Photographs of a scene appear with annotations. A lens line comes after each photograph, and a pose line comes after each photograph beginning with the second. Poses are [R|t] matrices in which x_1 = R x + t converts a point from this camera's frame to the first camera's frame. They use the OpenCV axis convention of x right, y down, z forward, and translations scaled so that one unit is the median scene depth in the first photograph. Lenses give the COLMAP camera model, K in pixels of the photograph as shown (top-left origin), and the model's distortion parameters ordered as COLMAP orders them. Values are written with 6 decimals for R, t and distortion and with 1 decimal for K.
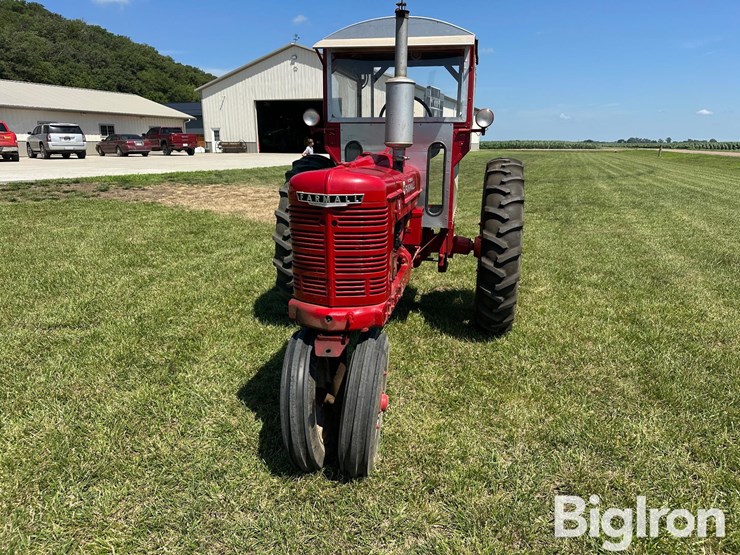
lens RADIAL K [[524.0, 0, 362.4], [0, 524.0, 282.8], [0, 0, 1]] dist [0.035904, -0.050705]
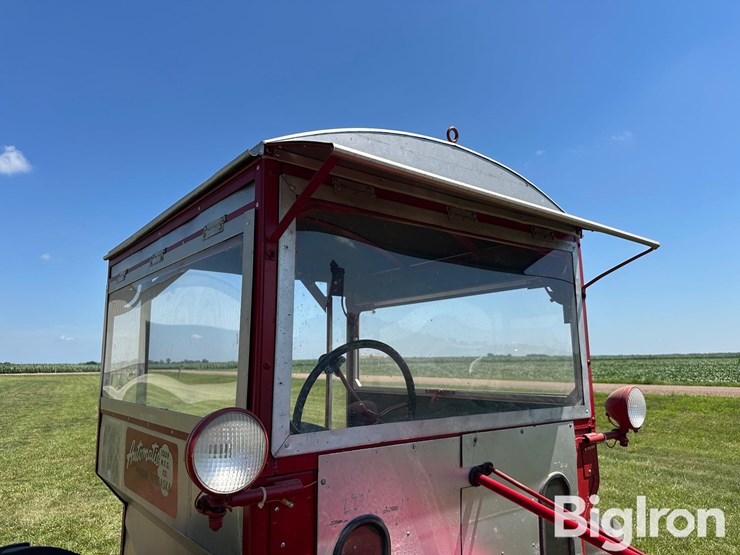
lens RADIAL K [[524.0, 0, 366.3], [0, 524.0, 273.4], [0, 0, 1]] dist [0.035904, -0.050705]
pose [[0.648932, 0.112787, 0.752440, -0.213918], [0.211399, 0.923284, -0.320714, -0.288645], [-0.730888, 0.367187, 0.575306, 0.785940]]
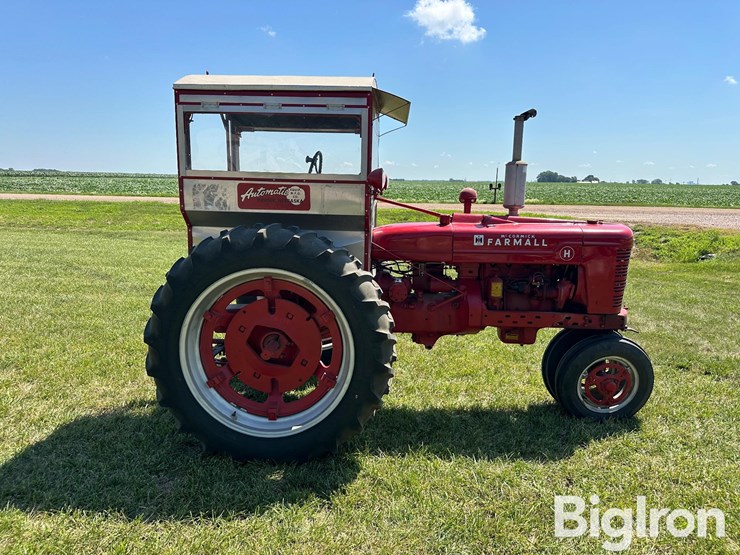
lens RADIAL K [[524.0, 0, 370.0], [0, 524.0, 270.0], [0, 0, 1]] dist [0.035904, -0.050705]
pose [[-0.152275, -0.171775, 0.973296, -0.878044], [0.234309, 0.950432, 0.204398, -0.335728], [-0.960162, 0.259177, -0.104478, 1.093326]]
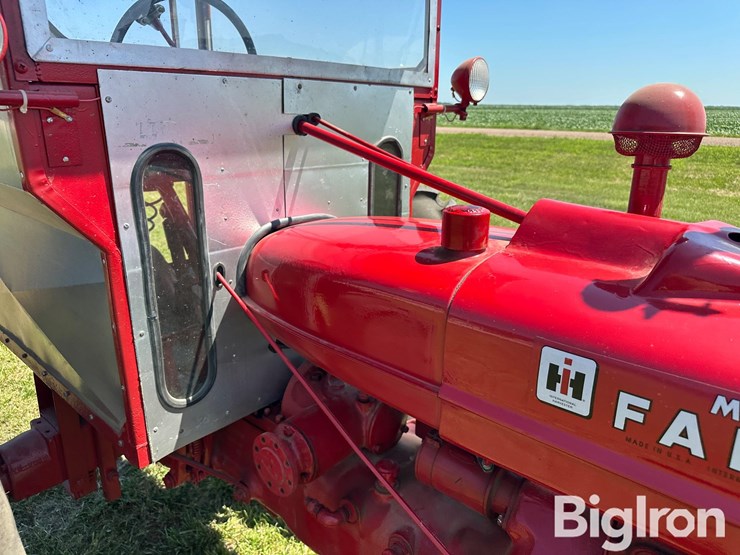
lens RADIAL K [[524.0, 0, 372.0], [0, 524.0, 284.0], [0, 0, 1]] dist [0.035904, -0.050705]
pose [[0.498338, -0.276282, 0.821783, -0.182060], [0.215316, 0.957609, 0.191376, -0.228419], [-0.839821, 0.081573, 0.536700, 0.770901]]
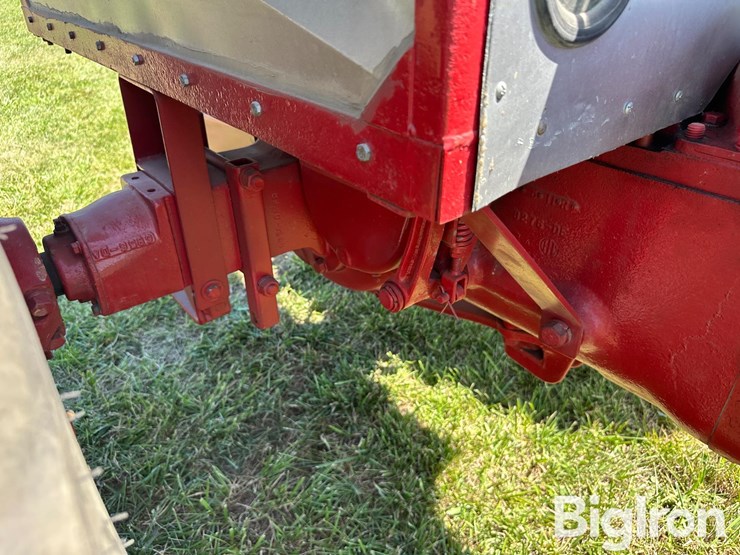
lens RADIAL K [[524.0, 0, 361.0], [0, 524.0, 264.4], [0, 0, 1]] dist [0.035904, -0.050705]
pose [[0.633382, -0.416200, 0.652384, -0.111977], [0.223033, 0.905457, 0.361115, -0.140540], [-0.741002, -0.083221, 0.666326, 0.972216]]
